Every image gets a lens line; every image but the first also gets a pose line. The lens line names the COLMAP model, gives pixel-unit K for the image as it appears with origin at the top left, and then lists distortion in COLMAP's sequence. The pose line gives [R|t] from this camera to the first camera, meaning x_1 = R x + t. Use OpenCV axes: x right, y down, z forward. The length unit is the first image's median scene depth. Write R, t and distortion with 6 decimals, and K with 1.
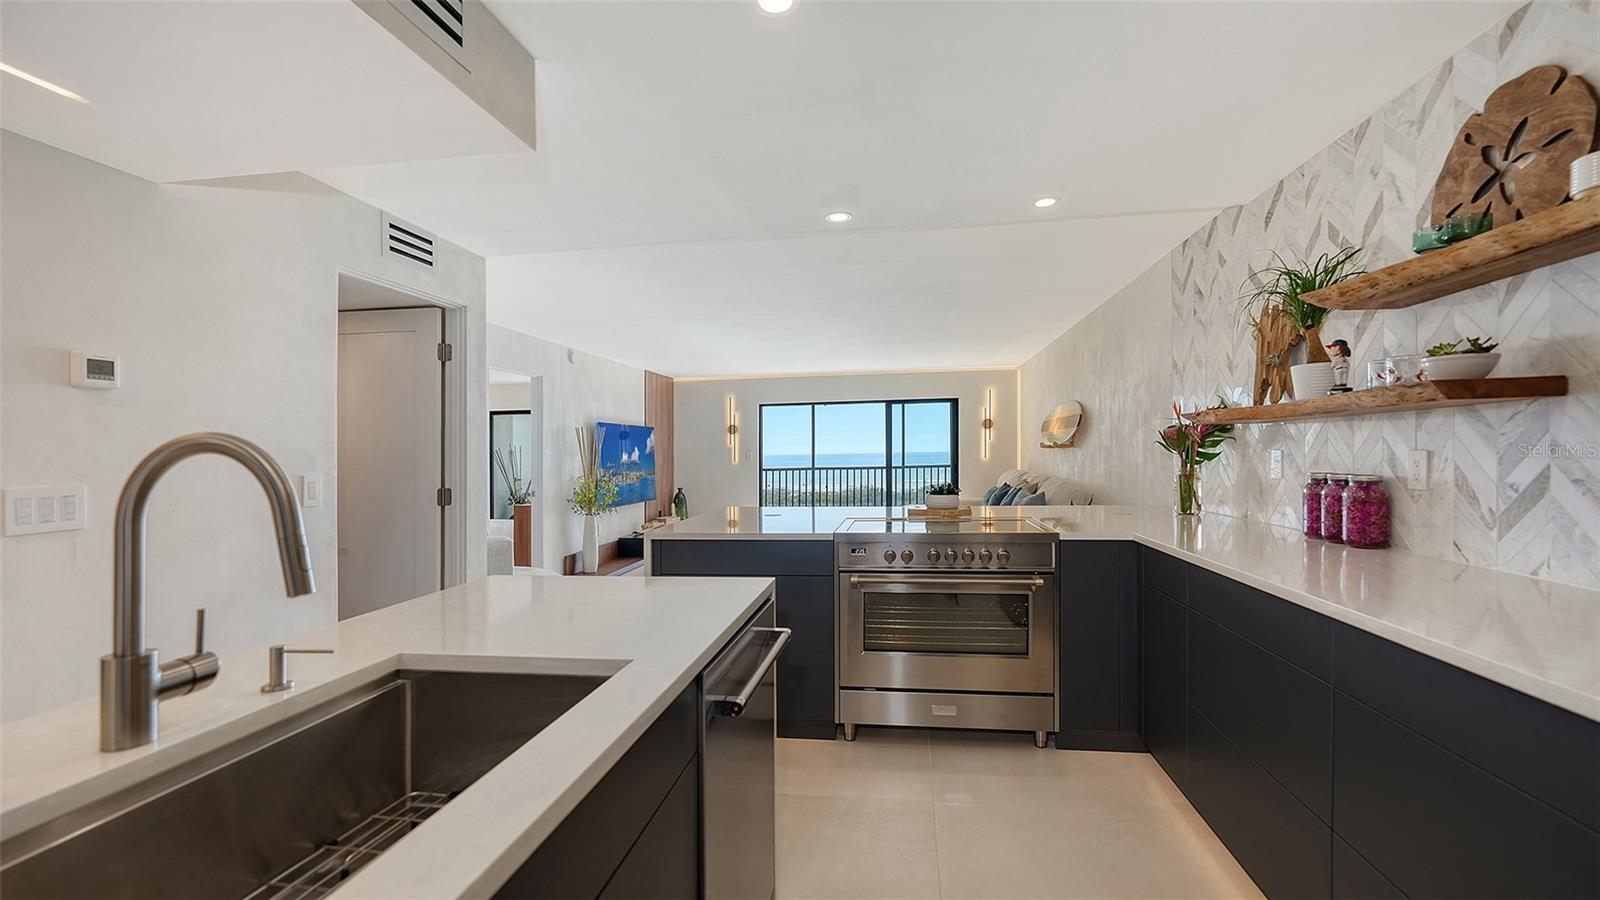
lens RADIAL K [[678.3, 0, 795.0], [0, 678.3, 497.6], [0, 0, 1]] dist [-0.000268, -0.000206]
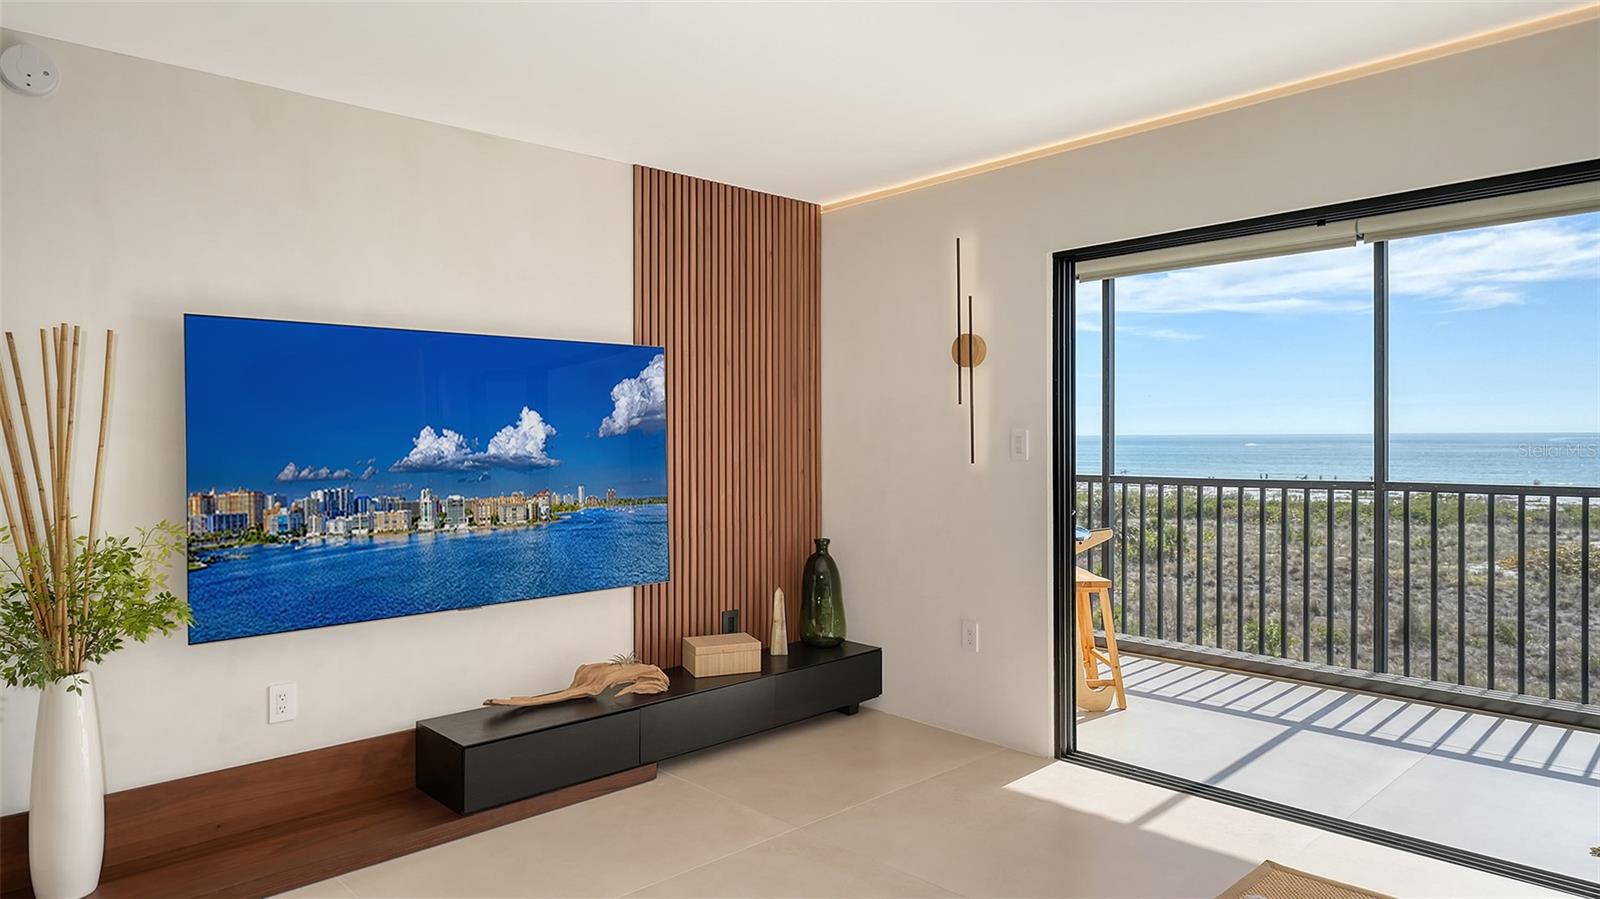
lens RADIAL K [[942.6, 0, 796.3], [0, 942.6, 487.0], [0, 0, 1]] dist [-0.023105, 0.000284]
pose [[0.794038, 0.031436, -0.607054, 0.267126], [-0.039107, 0.999235, 0.000592, -0.119352], [0.606608, 0.023270, 0.794660, 1.928998]]
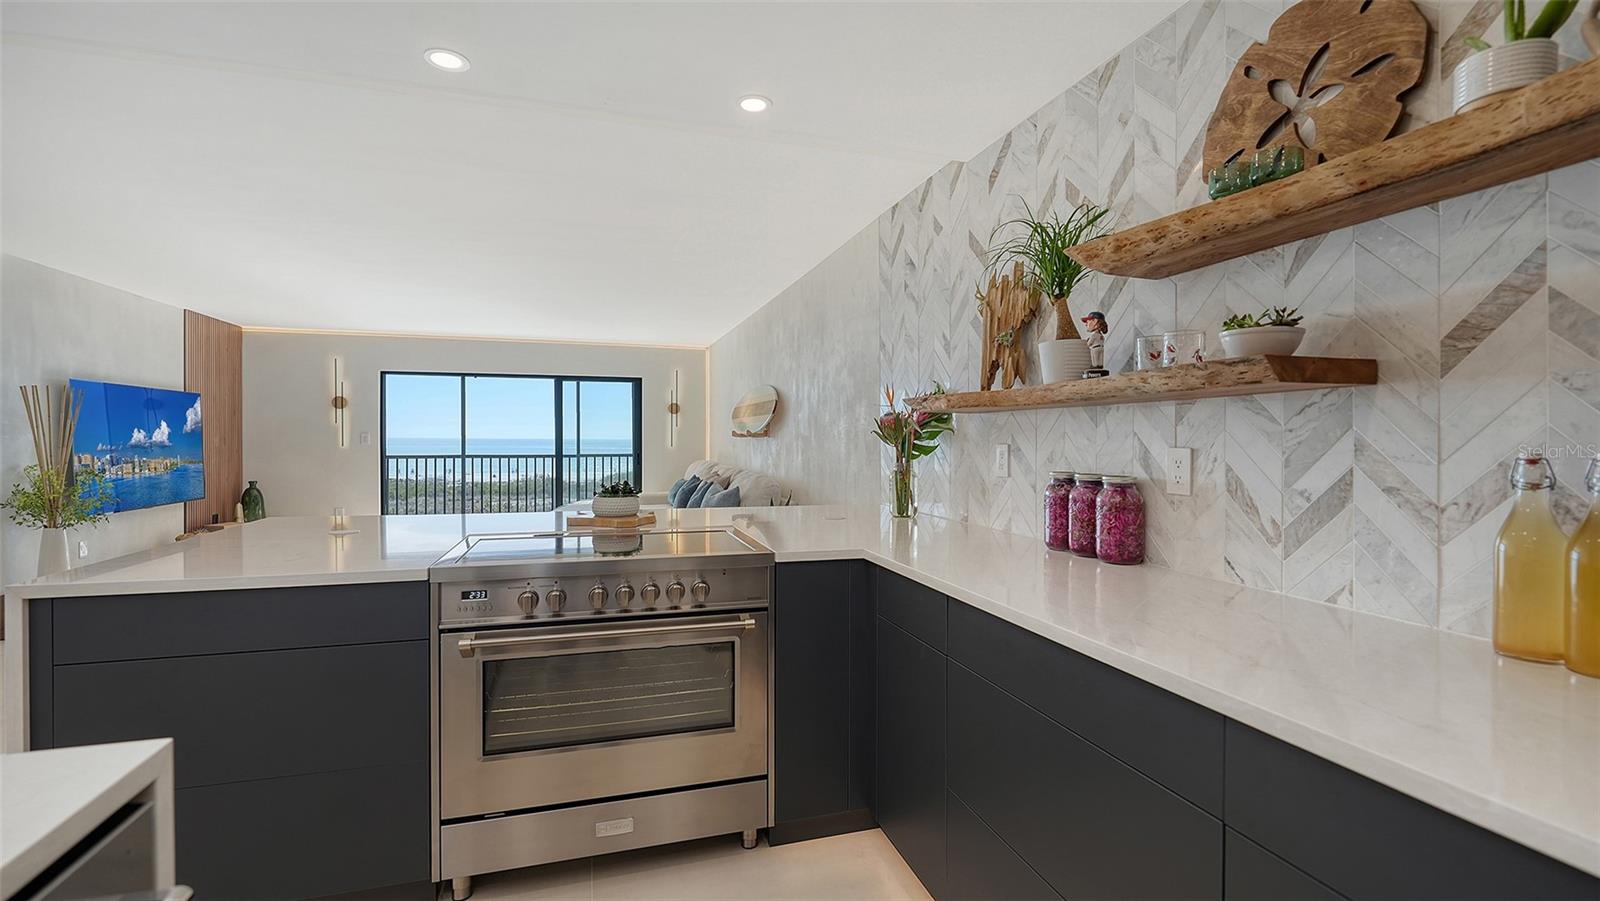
lens RADIAL K [[705.1, 0, 796.4], [0, 705.1, 459.6], [0, 0, 1]] dist [-0.008052, -0.000093]
pose [[0.900356, 0.009545, 0.435049, 0.072378], [0.007366, 0.999282, -0.037169, -0.016969], [-0.435092, 0.036670, 0.899639, 0.272530]]
